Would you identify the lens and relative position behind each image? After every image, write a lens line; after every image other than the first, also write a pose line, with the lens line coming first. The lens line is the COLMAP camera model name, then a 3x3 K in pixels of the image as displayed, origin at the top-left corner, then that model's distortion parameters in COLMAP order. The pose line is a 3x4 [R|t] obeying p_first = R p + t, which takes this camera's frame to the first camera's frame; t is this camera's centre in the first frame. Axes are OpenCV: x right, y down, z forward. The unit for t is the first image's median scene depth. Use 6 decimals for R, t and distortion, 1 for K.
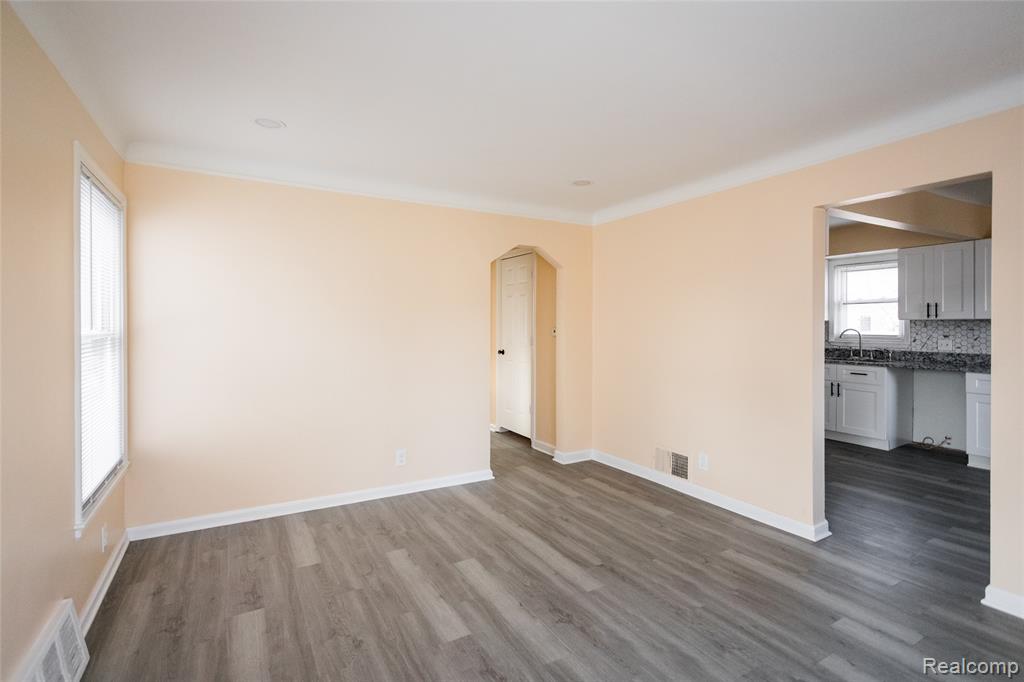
lens RADIAL K [[479.2, 0, 492.1], [0, 479.2, 328.6], [0, 0, 1]] dist [0.000374, 0.001245]
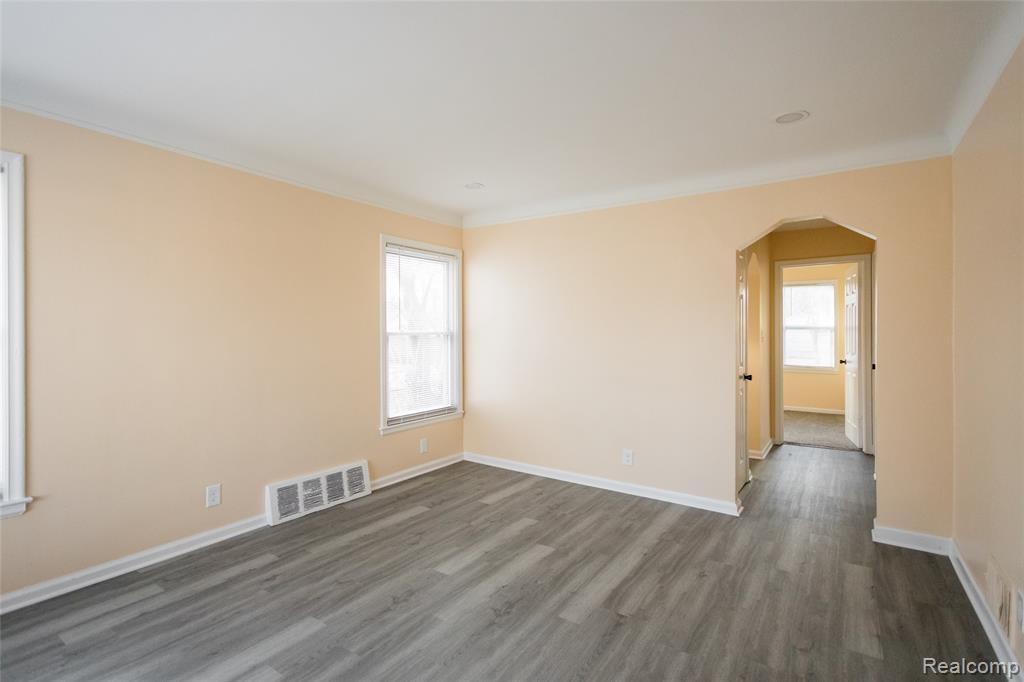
lens RADIAL K [[479.2, 0, 508.3], [0, 479.2, 337.6], [0, 0, 1]] dist [0.000374, 0.001245]
pose [[0.438035, 0.008261, -0.898920, 0.815224], [-0.008833, 0.999949, 0.004885, 0.017184], [0.898915, 0.005801, 0.438086, 0.436026]]
